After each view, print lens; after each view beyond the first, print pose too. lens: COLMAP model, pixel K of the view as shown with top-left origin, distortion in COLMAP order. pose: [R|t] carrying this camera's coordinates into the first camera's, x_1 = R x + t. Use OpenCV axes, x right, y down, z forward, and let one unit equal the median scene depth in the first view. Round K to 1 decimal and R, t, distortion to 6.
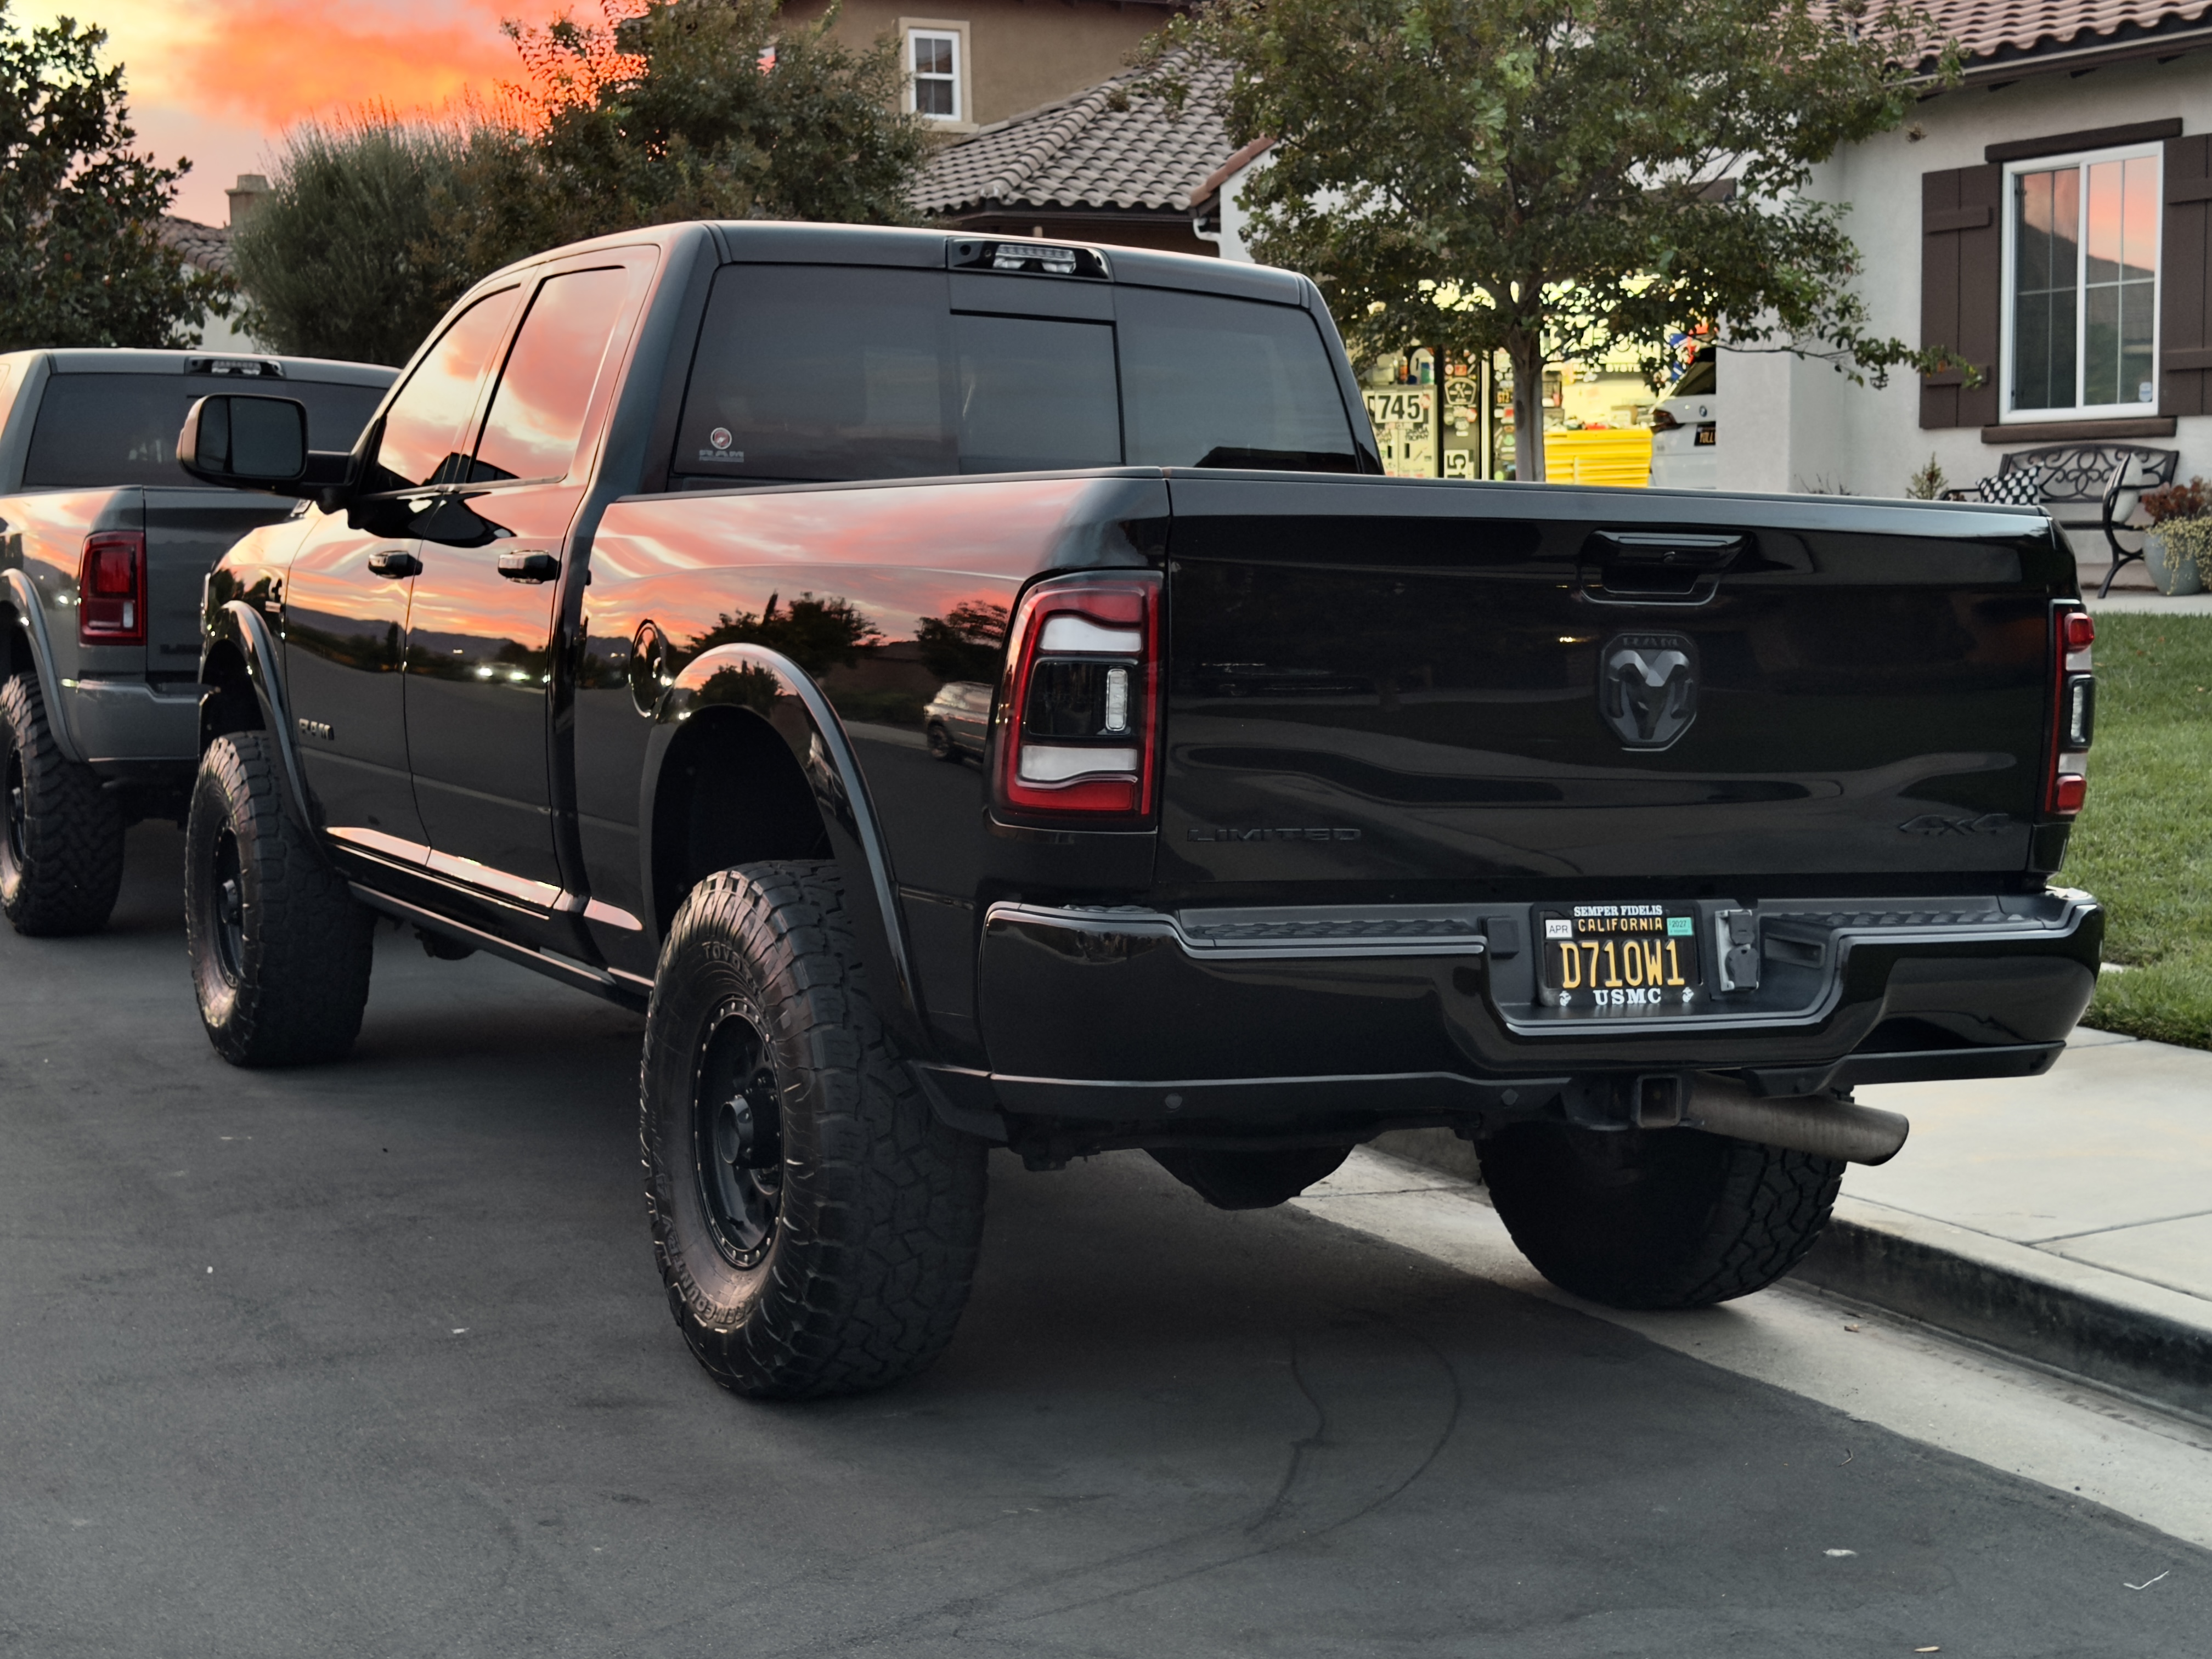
lens RADIAL K [[3261.9, 0, 1106.0], [0, 3261.9, 829.5], [0, 0, 1]] dist [0.037329, 0.047575]
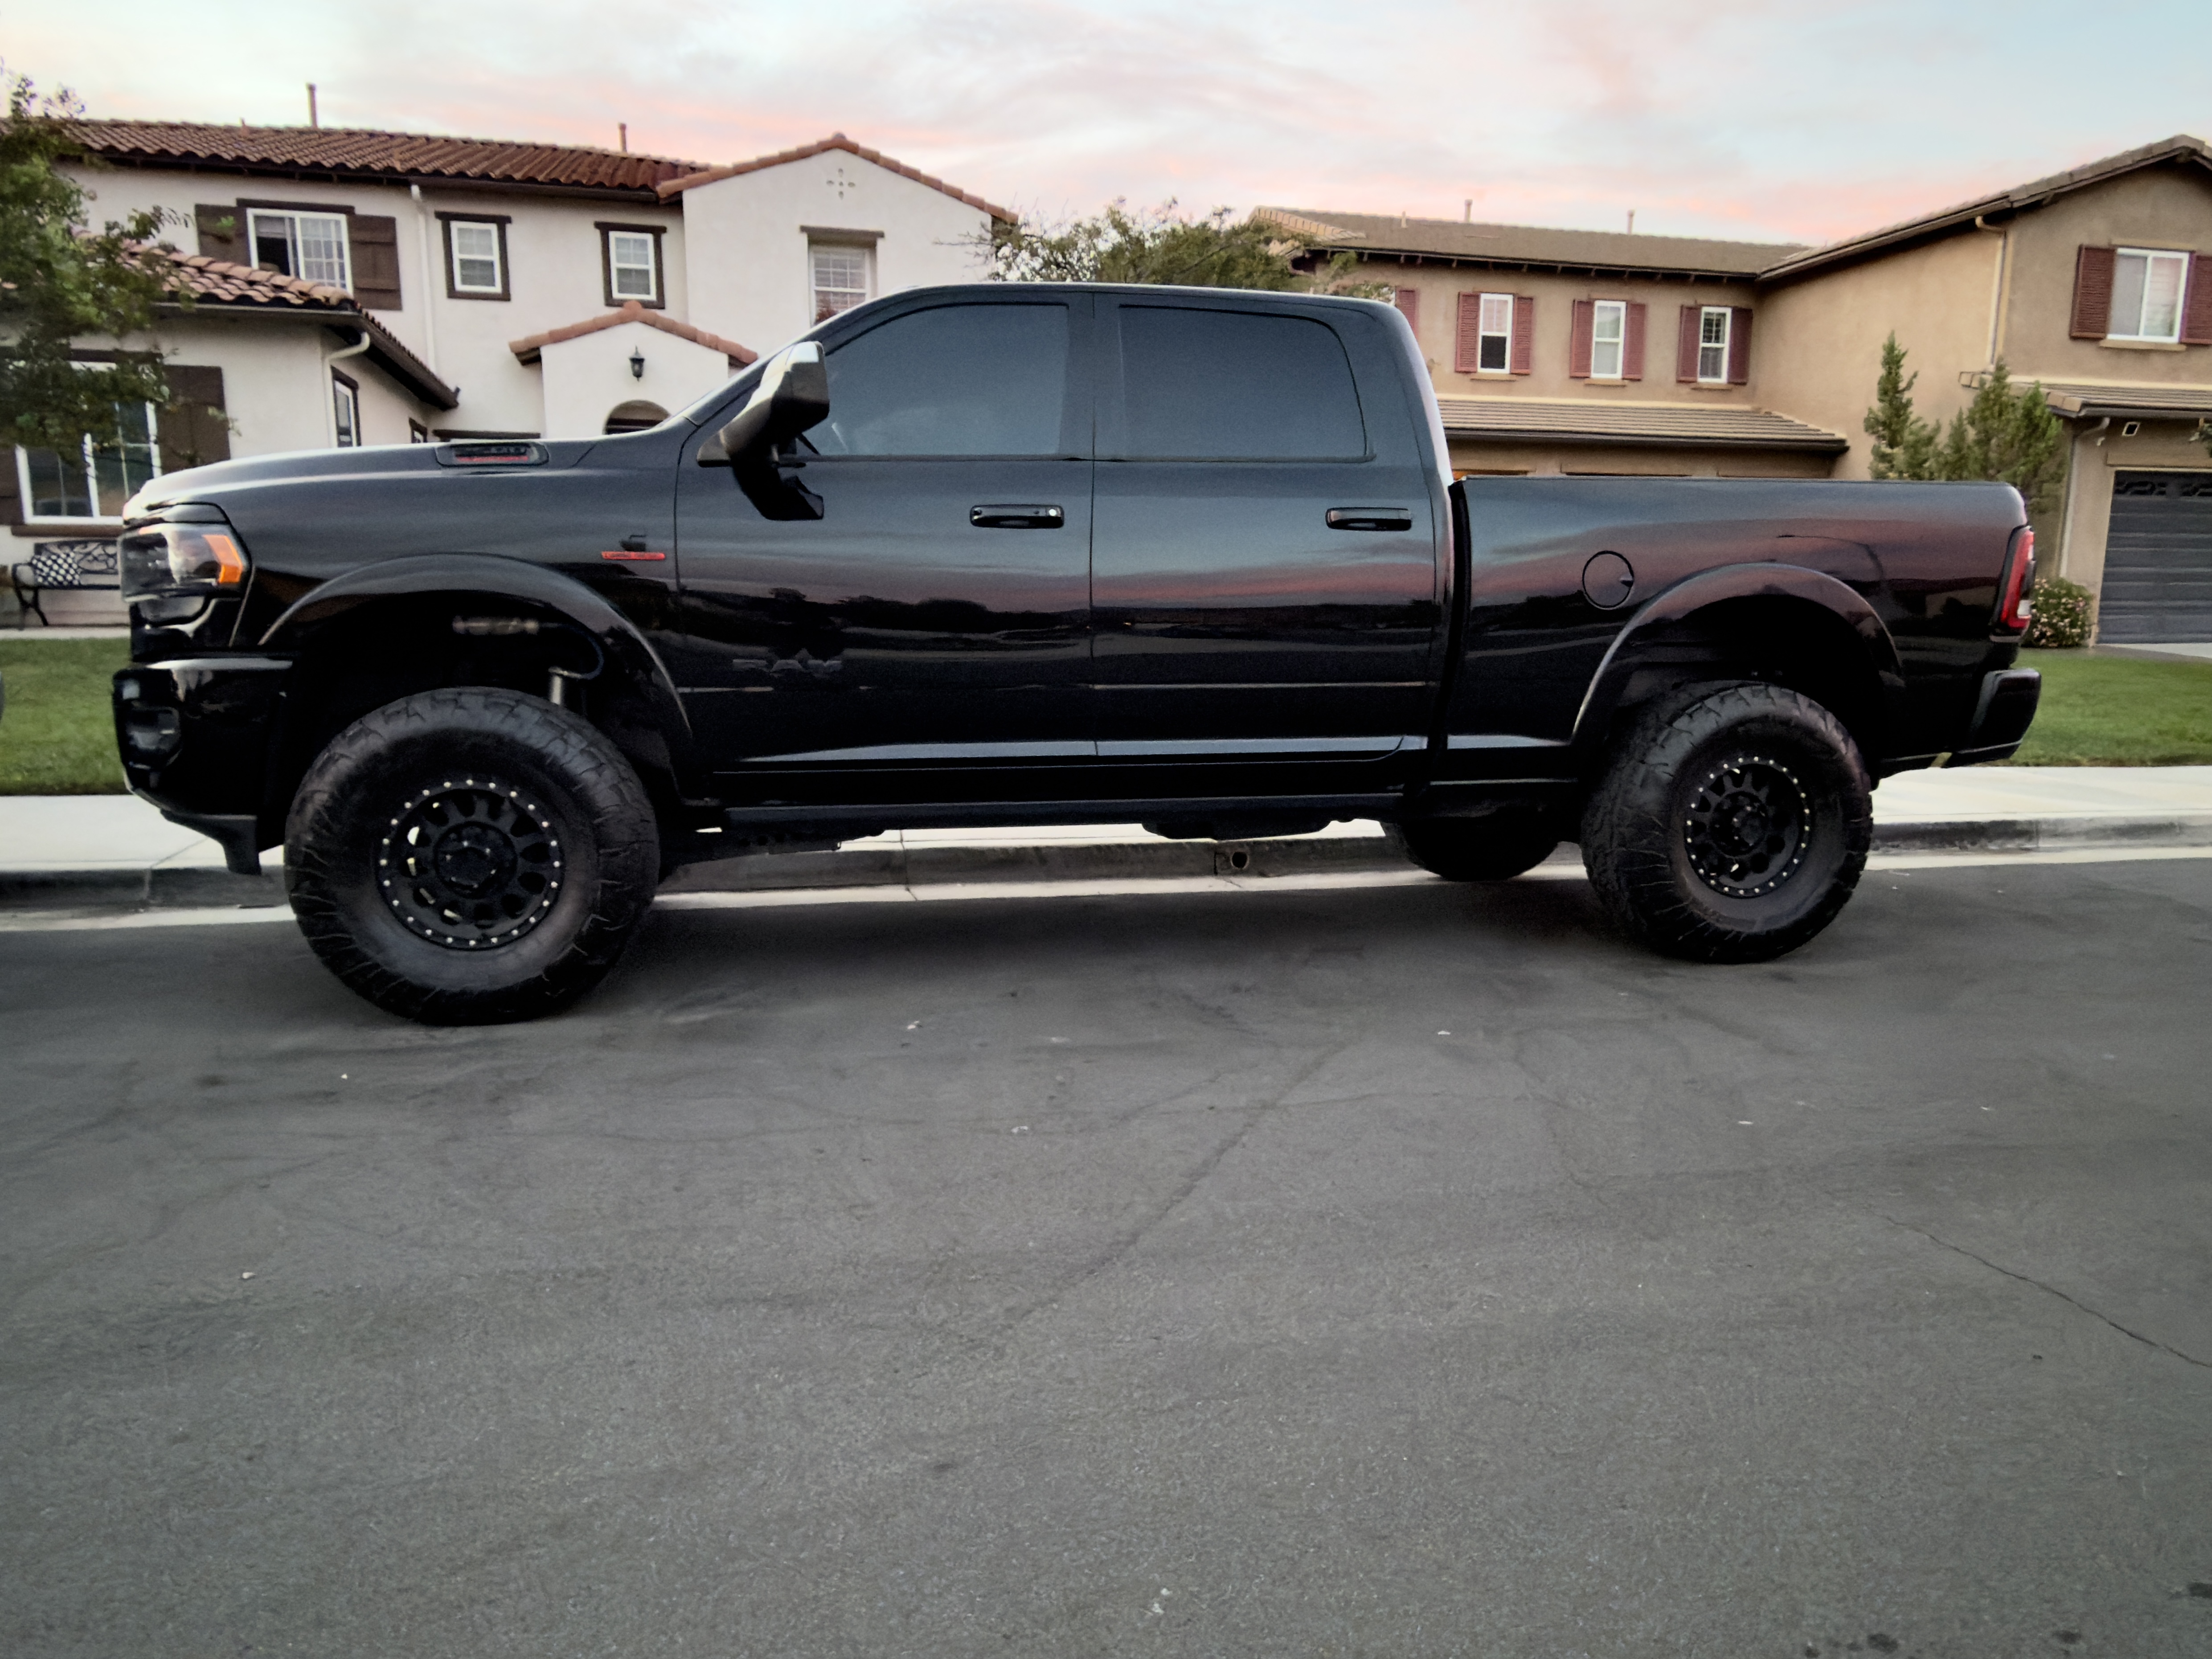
lens RADIAL K [[1450.6, 0, 1044.9], [0, 1450.6, 822.9], [0, 0, 1]] dist [-0.009693, 0.003608]
pose [[0.269768, -0.126116, 0.954631, -0.305002], [0.087817, 0.990477, 0.106036, -0.009828], [-0.958913, 0.055227, 0.278274, 0.344971]]
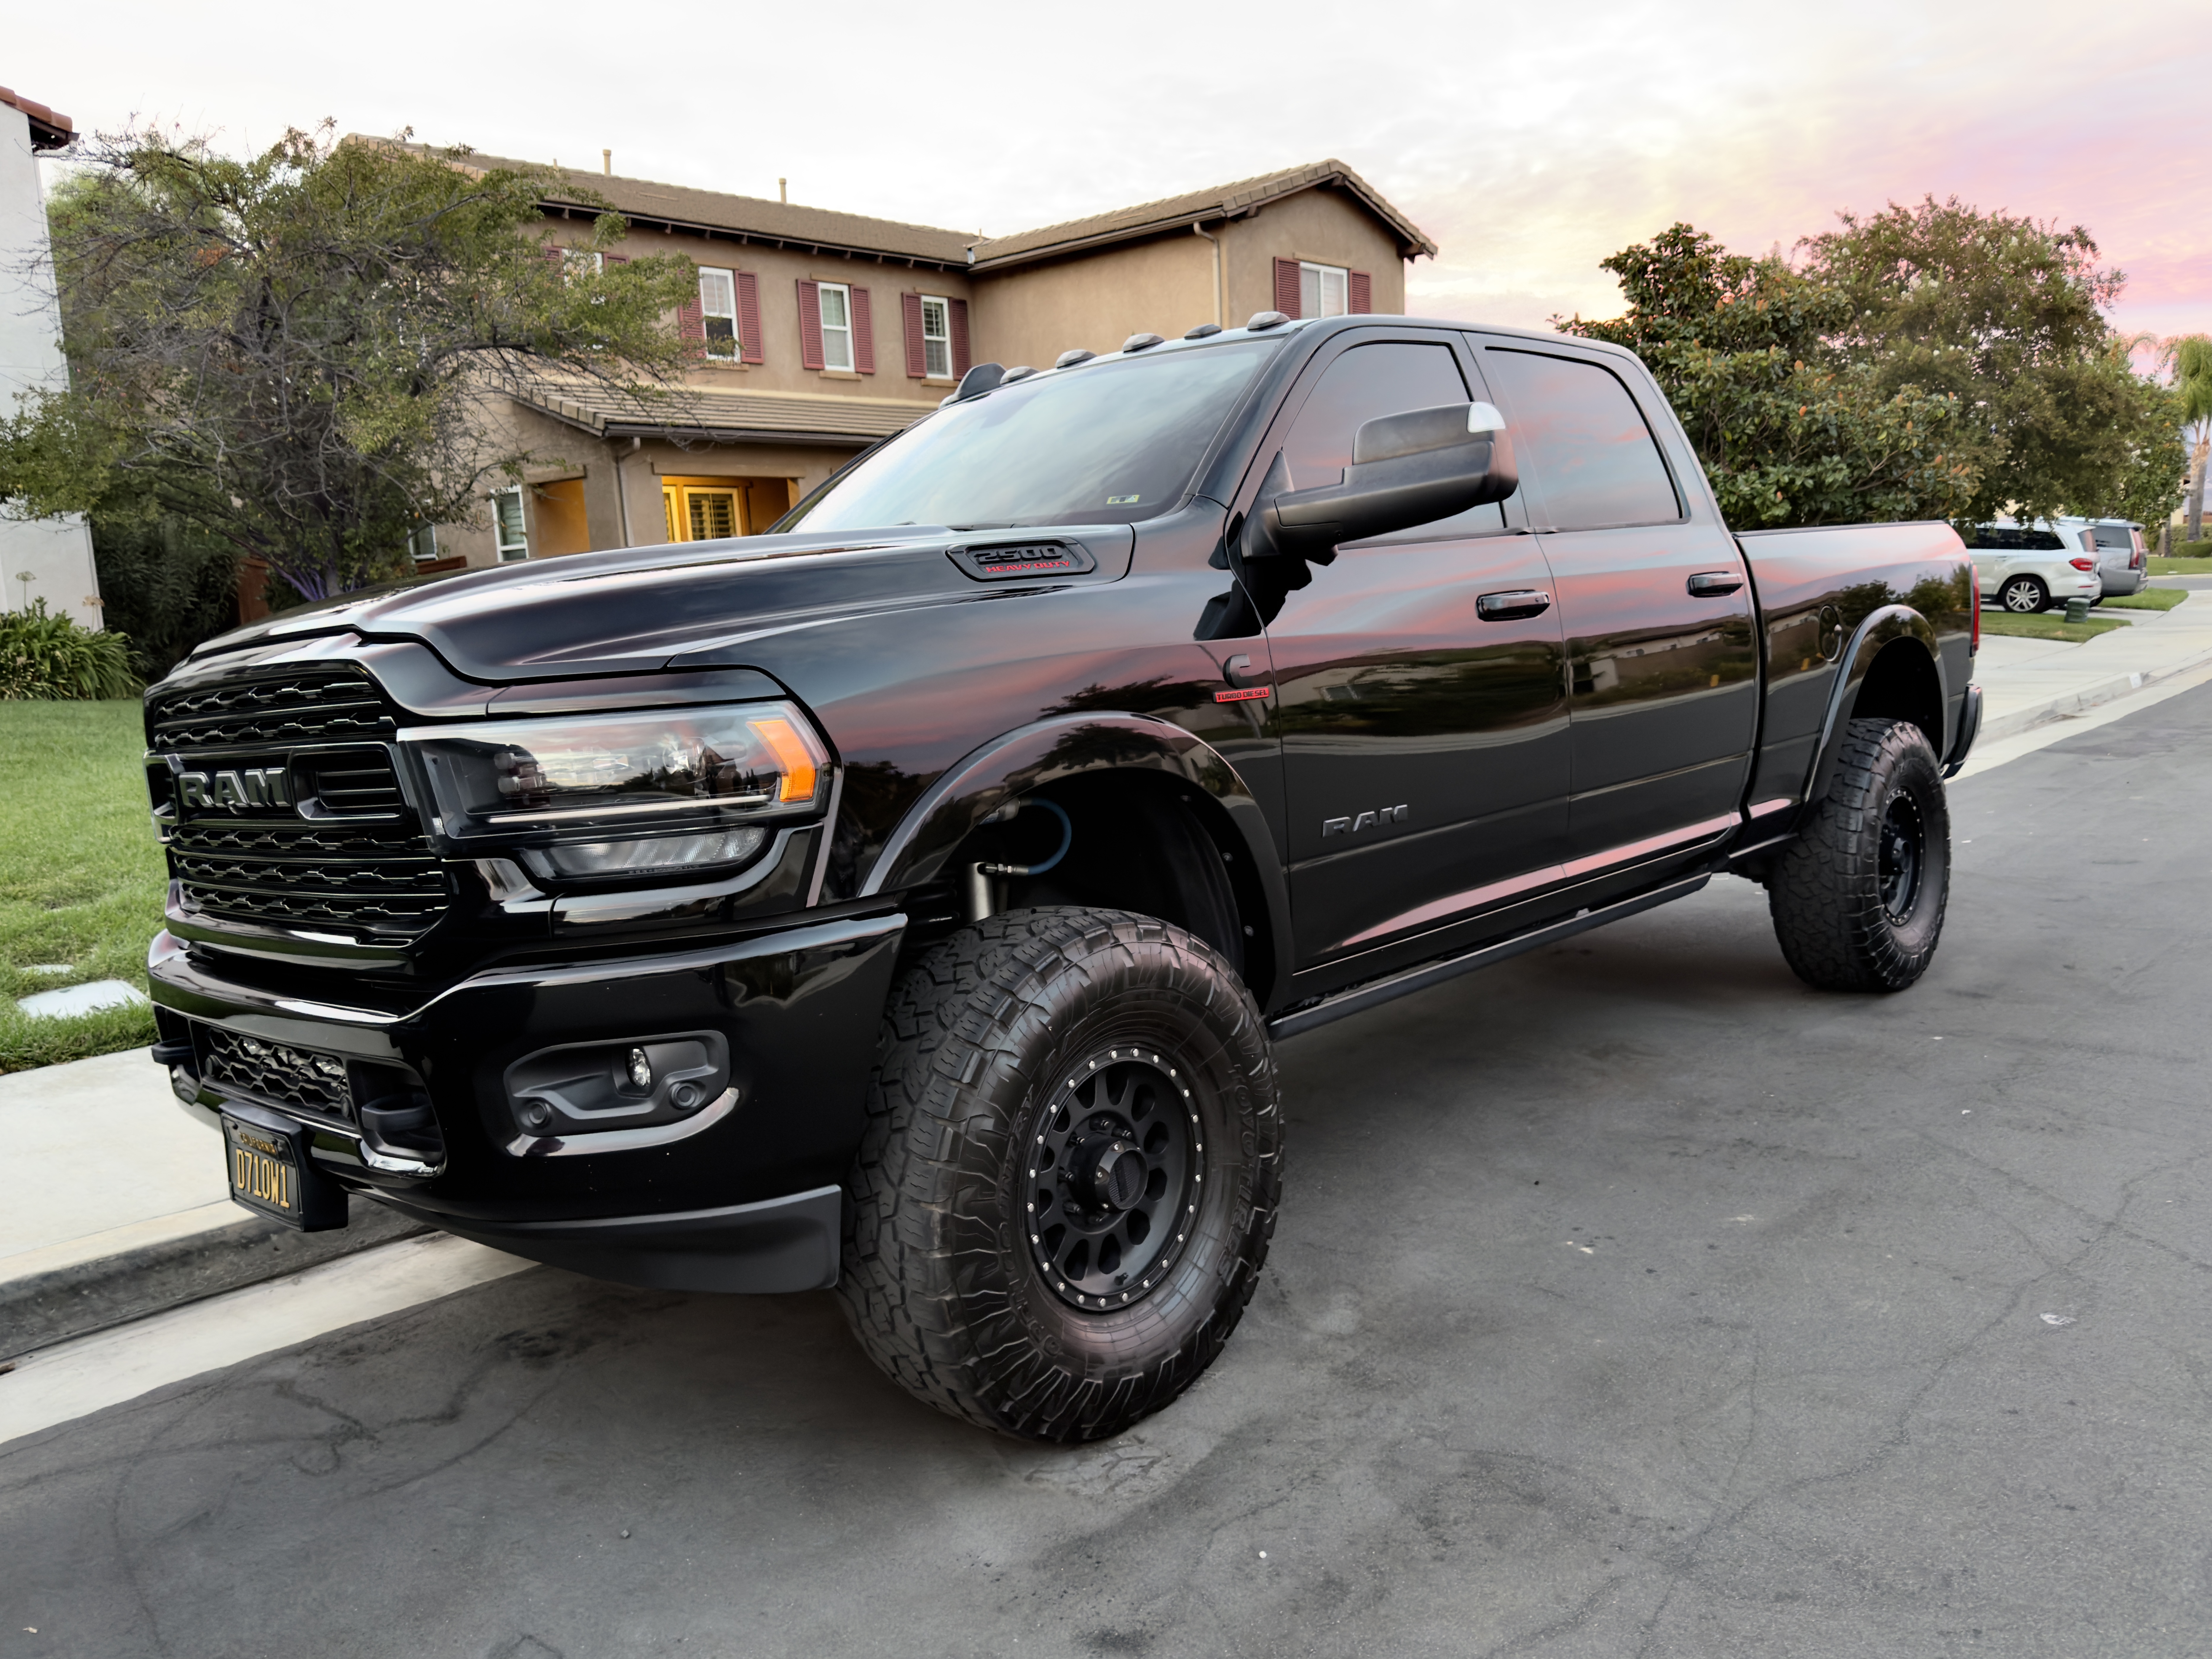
lens RADIAL K [[1731.8, 0, 1106.0], [0, 1731.8, 829.5], [0, 0, 1]] dist [0.089379, -0.113504]
pose [[-0.343825, -0.090897, 0.934624, -0.278924], [0.152640, 0.976657, 0.151138, -0.046483], [-0.926545, 0.194626, -0.321925, 0.531254]]
